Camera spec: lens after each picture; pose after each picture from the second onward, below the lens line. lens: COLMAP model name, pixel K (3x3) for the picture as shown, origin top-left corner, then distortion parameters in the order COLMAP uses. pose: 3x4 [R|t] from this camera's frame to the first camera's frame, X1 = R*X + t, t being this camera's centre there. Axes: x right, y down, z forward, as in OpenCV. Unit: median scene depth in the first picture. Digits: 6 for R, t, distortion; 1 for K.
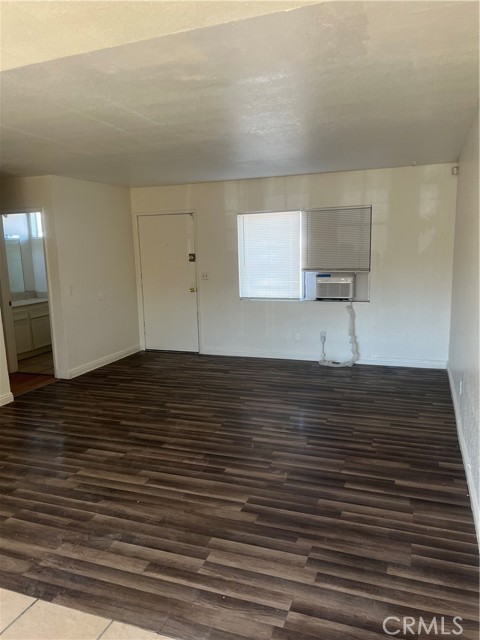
lens RADIAL K [[481.9, 0, 236.1], [0, 481.9, 318.6], [0, 0, 1]] dist [0.046851, -0.056607]
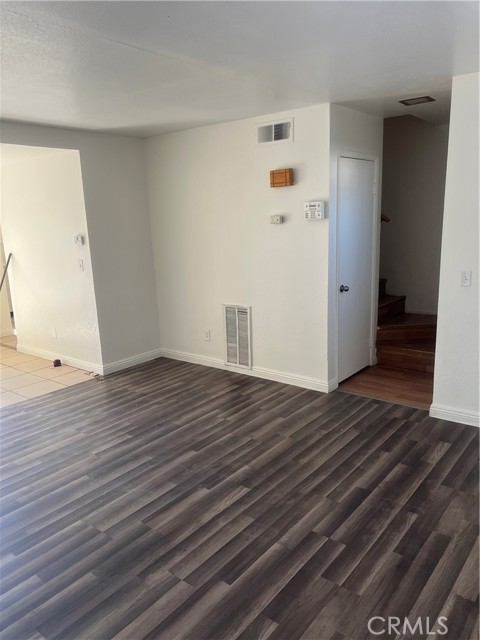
lens RADIAL K [[481.9, 0, 239.0], [0, 481.9, 320.1], [0, 0, 1]] dist [0.046851, -0.056607]
pose [[-0.306556, 0.241068, -0.920820, 0.416032], [-0.098794, 0.954115, 0.282674, -0.216776], [0.946712, 0.177627, -0.268674, 1.324337]]
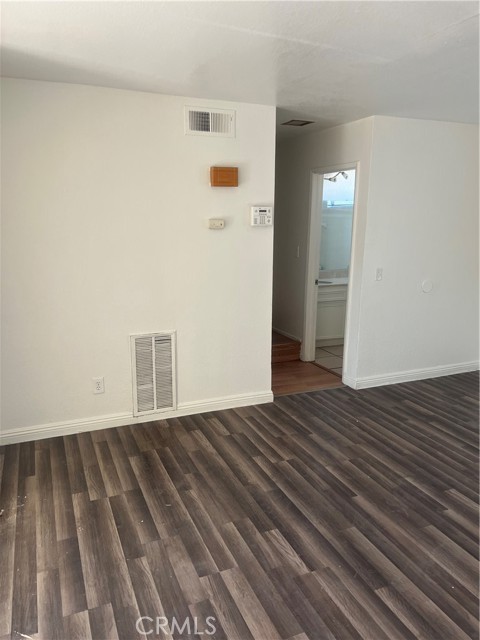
lens RADIAL K [[481.9, 0, 236.8], [0, 481.9, 317.8], [0, 0, 1]] dist [0.046851, -0.056607]
pose [[0.689971, 0.181701, -0.700661, 0.063066], [-0.136299, 0.983278, 0.120773, -0.077878], [0.710889, 0.012169, 0.703199, 0.469971]]
